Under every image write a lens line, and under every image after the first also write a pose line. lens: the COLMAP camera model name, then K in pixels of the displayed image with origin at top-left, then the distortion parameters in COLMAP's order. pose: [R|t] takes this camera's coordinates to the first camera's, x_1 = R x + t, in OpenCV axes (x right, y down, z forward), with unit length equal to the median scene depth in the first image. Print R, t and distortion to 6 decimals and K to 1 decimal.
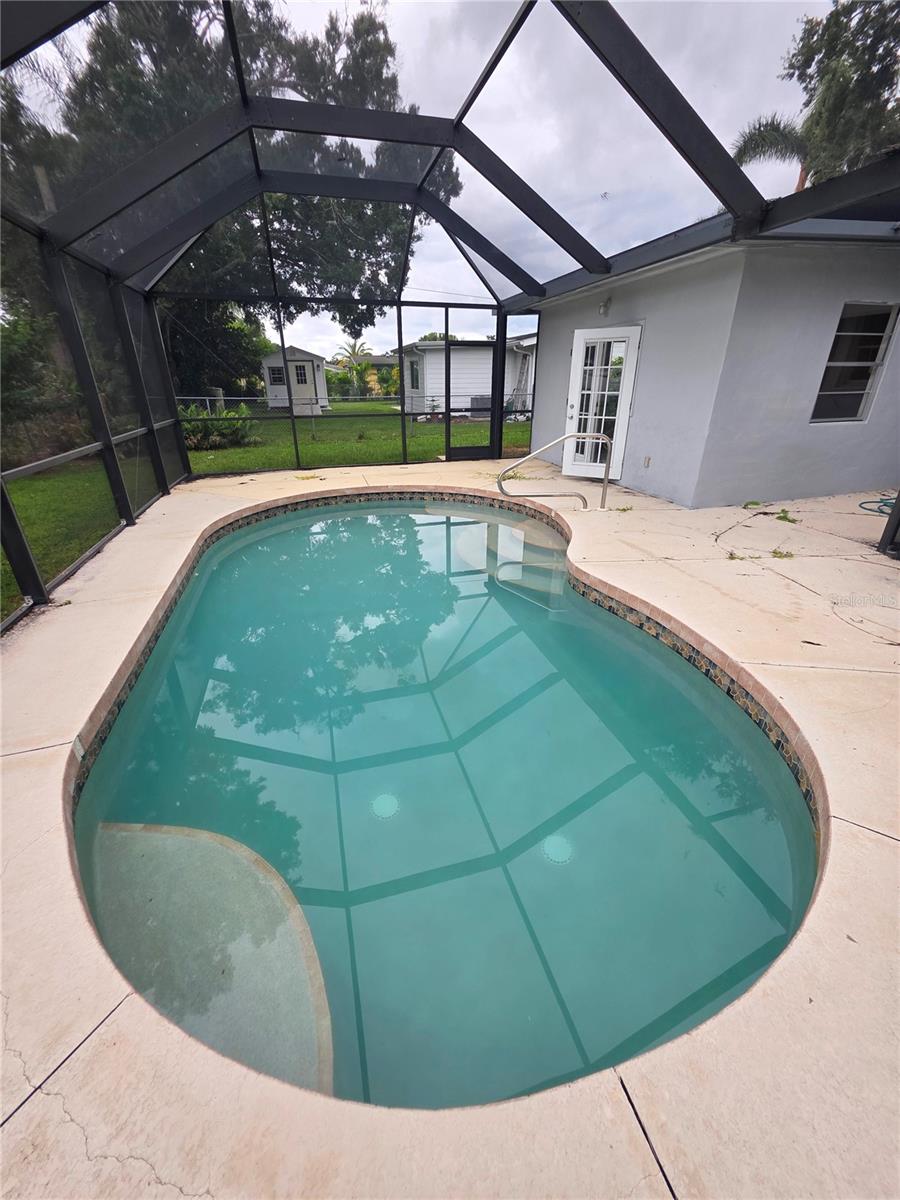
lens RADIAL K [[481.5, 0, 448.0], [0, 481.5, 601.6], [0, 0, 1]] dist [0.003281, -0.000352]
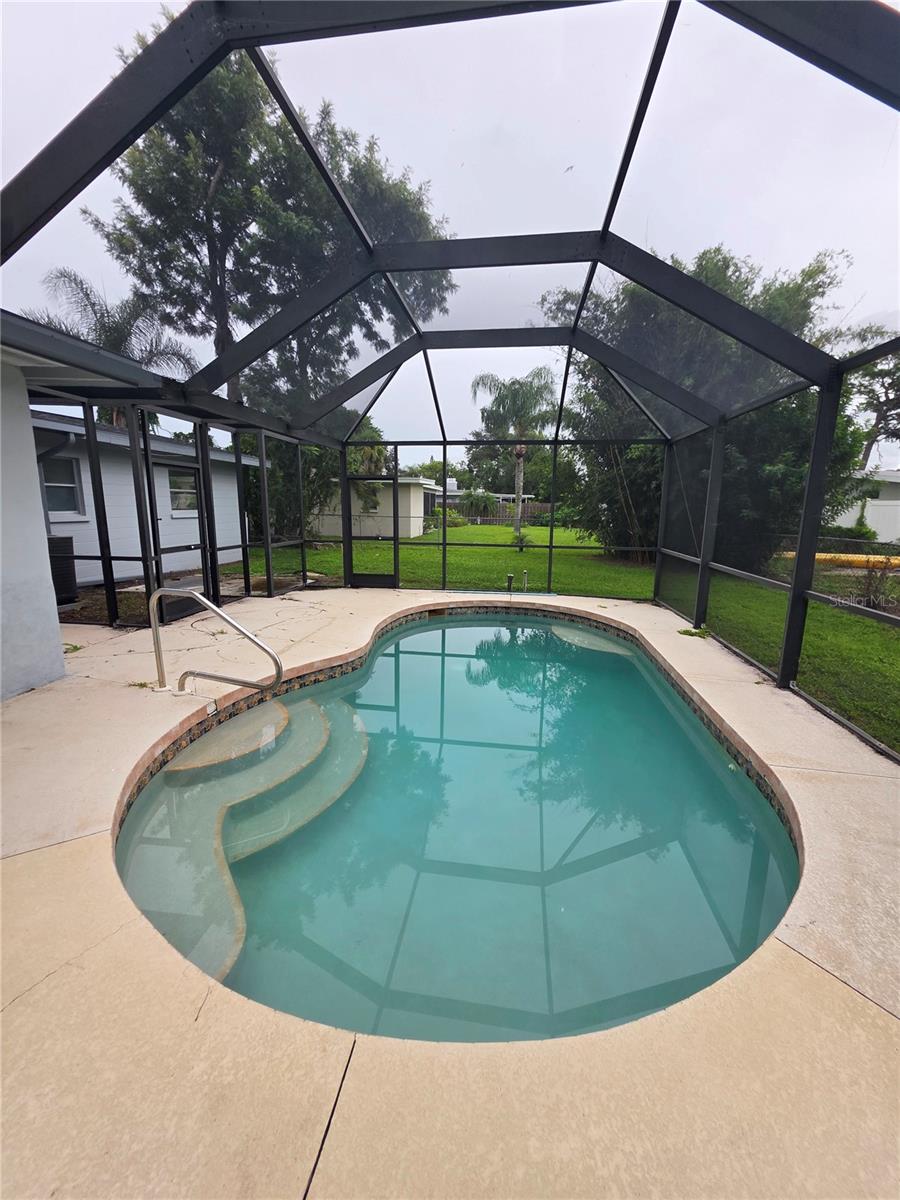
lens RADIAL K [[481.5, 0, 449.0], [0, 481.5, 592.3], [0, 0, 1]] dist [0.003281, -0.000352]
pose [[-0.915156, -0.071750, 0.396663, -0.461887], [0.170411, 0.822911, 0.542013, -0.894564], [-0.365308, 0.563622, -0.740865, 1.837975]]
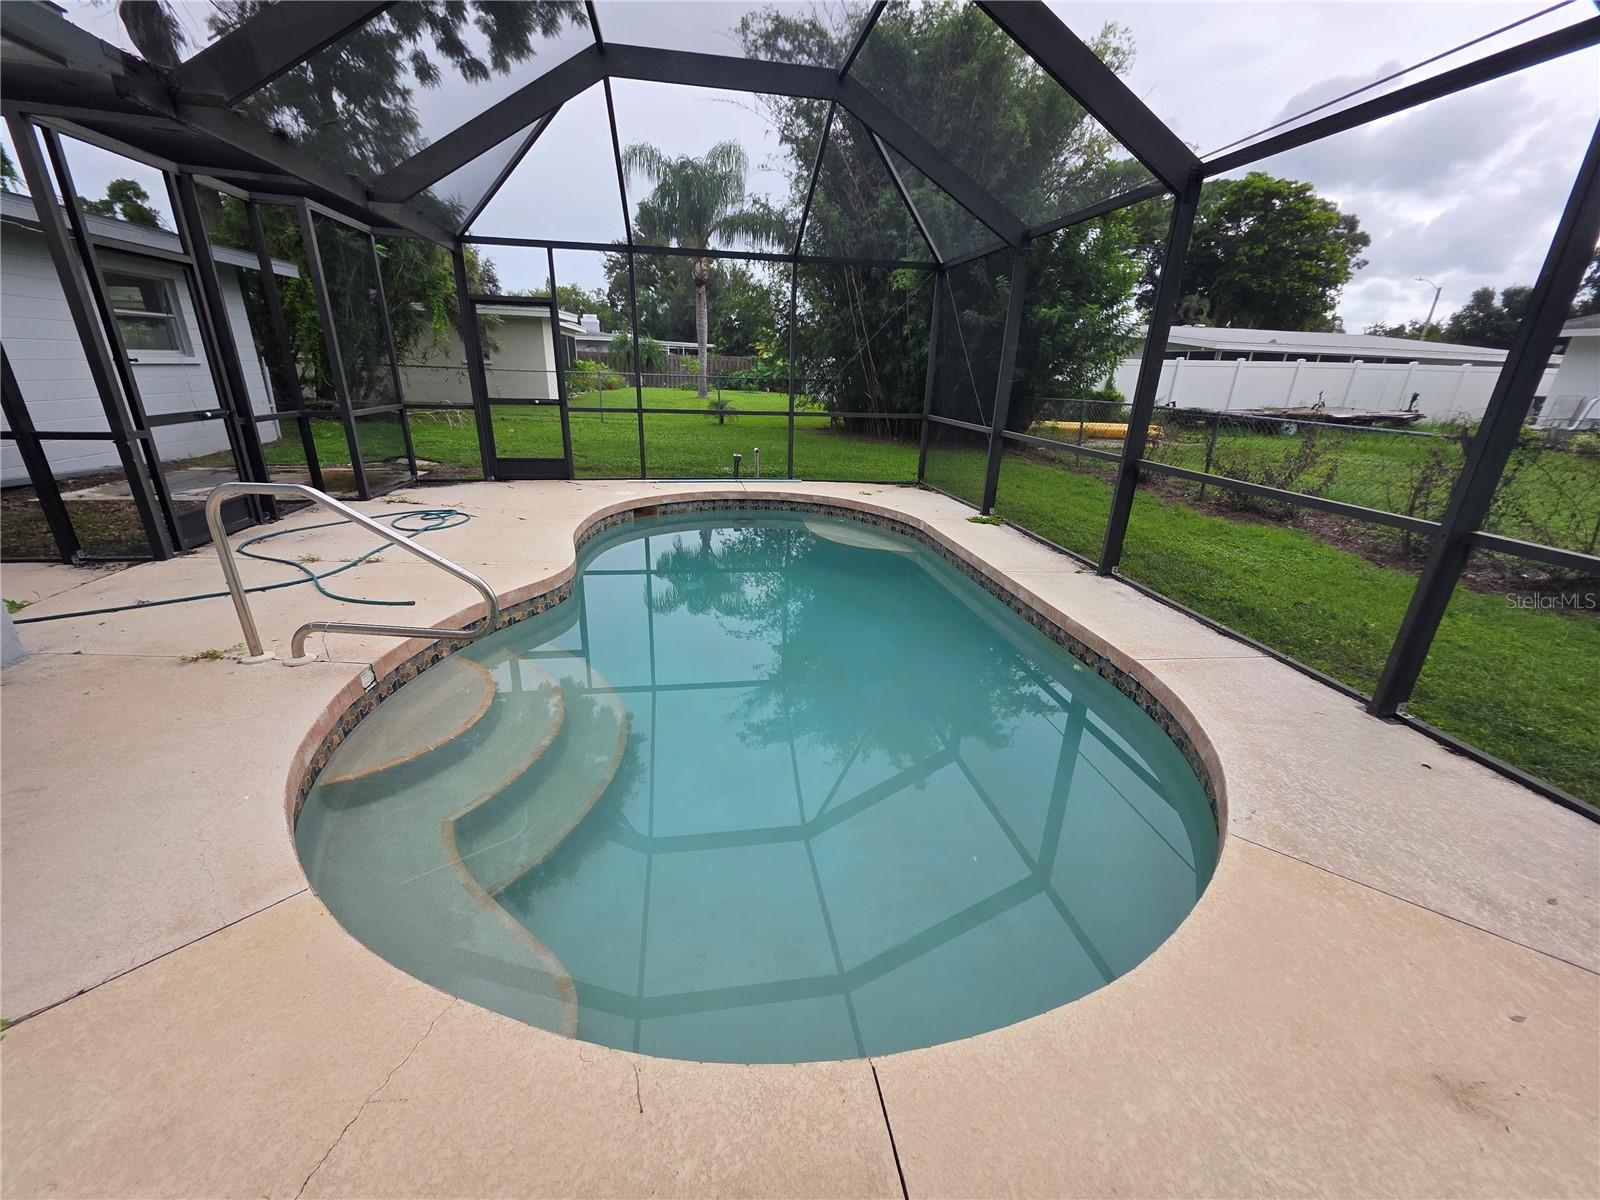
lens RADIAL K [[642.0, 0, 795.0], [0, 642.0, 602.7], [0, 0, 1]] dist [0.003281, -0.000352]
pose [[-0.993945, -0.054649, 0.095325, -0.256160], [0.029608, 0.702248, 0.711317, -0.873314], [-0.105815, 0.709832, -0.696378, 1.855412]]
